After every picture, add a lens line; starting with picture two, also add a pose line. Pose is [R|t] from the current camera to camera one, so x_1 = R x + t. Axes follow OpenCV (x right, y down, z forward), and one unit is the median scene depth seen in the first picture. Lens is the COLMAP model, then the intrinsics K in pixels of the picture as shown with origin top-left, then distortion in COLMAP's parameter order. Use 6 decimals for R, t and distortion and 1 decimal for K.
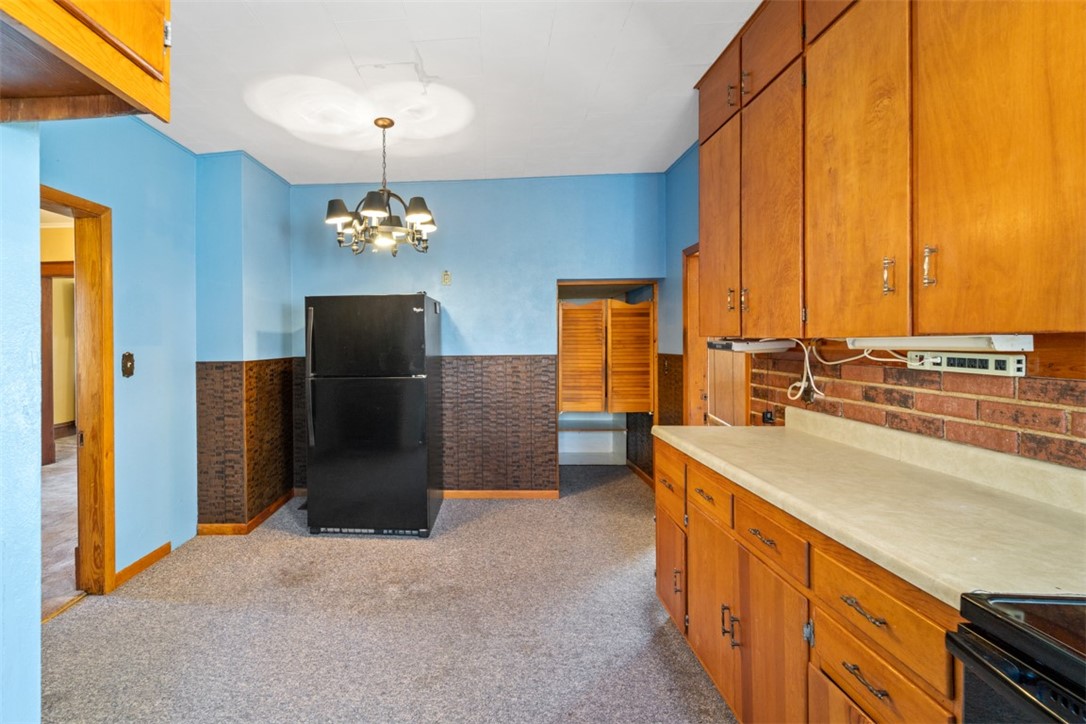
lens RADIAL K [[462.6, 0, 466.0], [0, 462.6, 341.9], [0, 0, 1]] dist [0.003820, -0.001627]
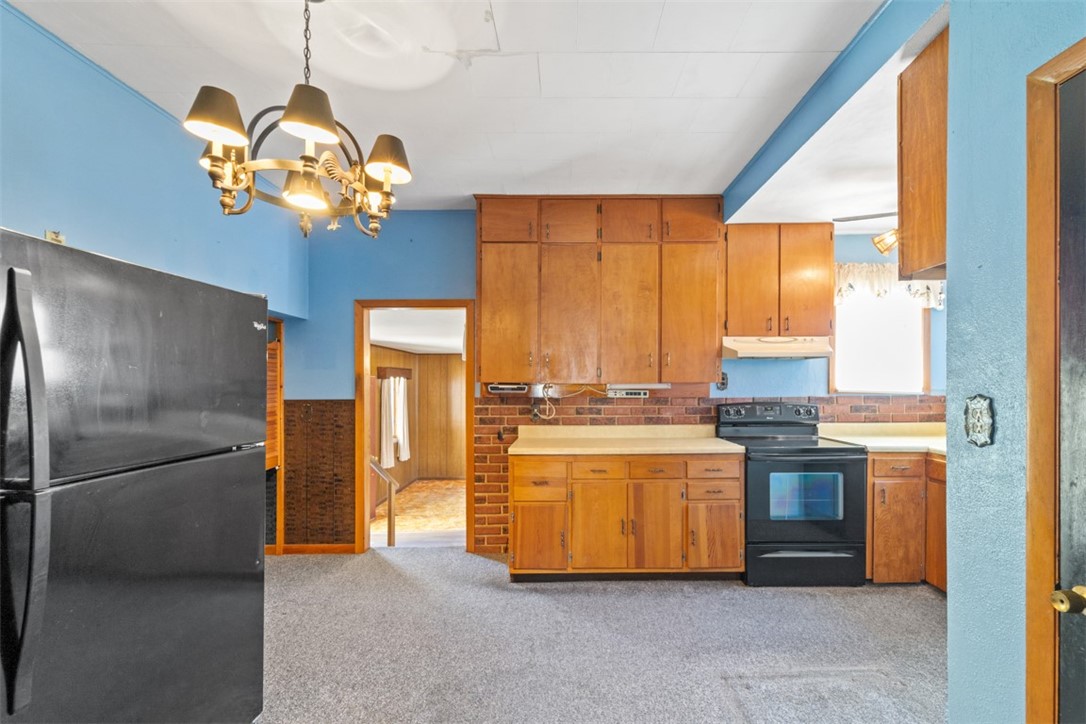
lens RADIAL K [[462.6, 0, 560.2], [0, 462.6, 387.4], [0, 0, 1]] dist [0.003820, -0.001627]
pose [[-0.045013, 0.004716, 0.998975, -1.220287], [0.003167, 0.999985, -0.004578, 0.015124], [-0.998981, 0.002957, -0.045027, 1.188648]]
